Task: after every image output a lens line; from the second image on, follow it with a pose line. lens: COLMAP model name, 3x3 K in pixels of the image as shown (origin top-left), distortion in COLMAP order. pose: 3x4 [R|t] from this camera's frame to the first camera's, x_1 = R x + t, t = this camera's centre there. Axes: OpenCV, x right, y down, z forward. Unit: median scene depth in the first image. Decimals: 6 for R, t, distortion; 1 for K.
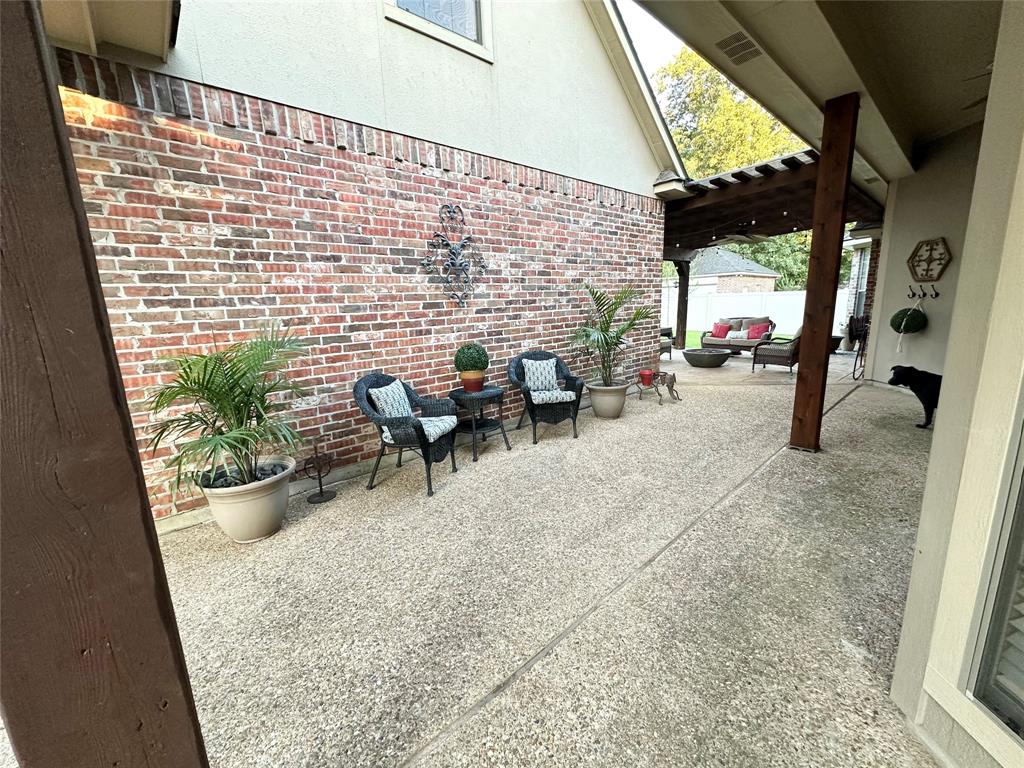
lens RADIAL K [[407.4, 0, 512.0], [0, 407.4, 384.0], [0, 0, 1]] dist [-0.002296, -0.000551]
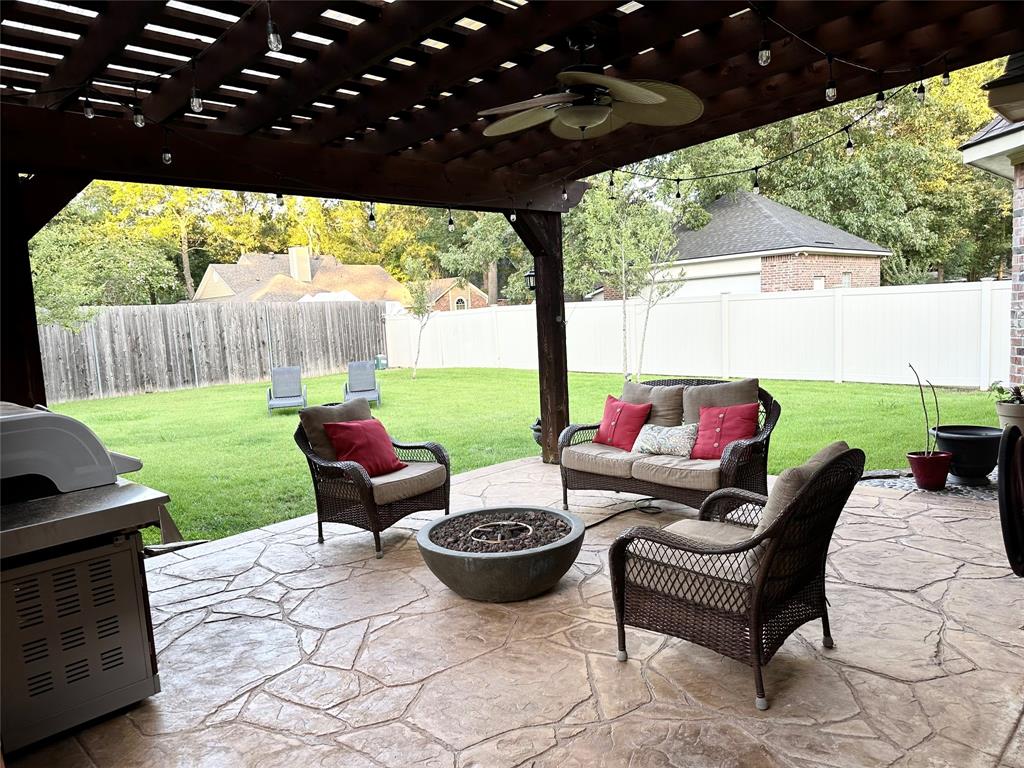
lens RADIAL K [[715.2, 0, 512.0], [0, 715.2, 384.0], [0, 0, 1]] dist [0.135653, -0.216527]
pose [[0.997379, -0.027393, 0.066973, 0.135357], [0.033671, 0.994957, -0.094481, -0.038527], [-0.064047, 0.096488, 0.993271, 0.157960]]
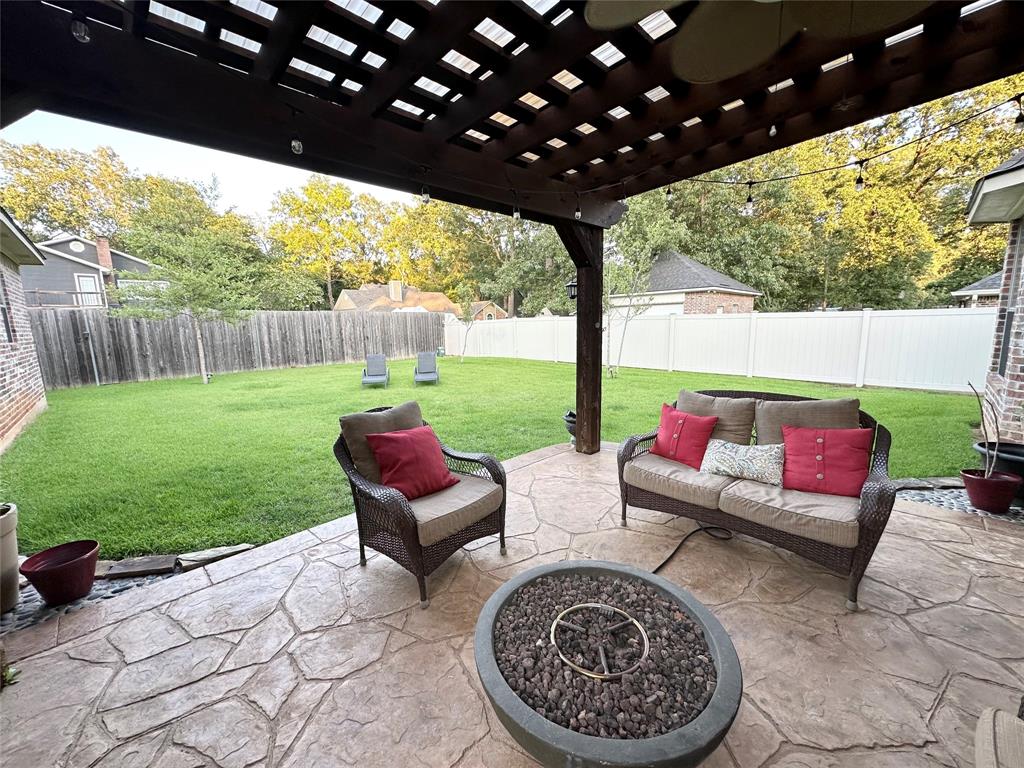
lens RADIAL K [[407.4, 0, 512.0], [0, 407.4, 384.0], [0, 0, 1]] dist [-0.002296, -0.000551]
pose [[0.998353, 0.001958, 0.057337, 0.127532], [0.000728, 0.998905, -0.046776, -0.053200], [-0.057366, 0.046740, 0.997258, 0.243500]]
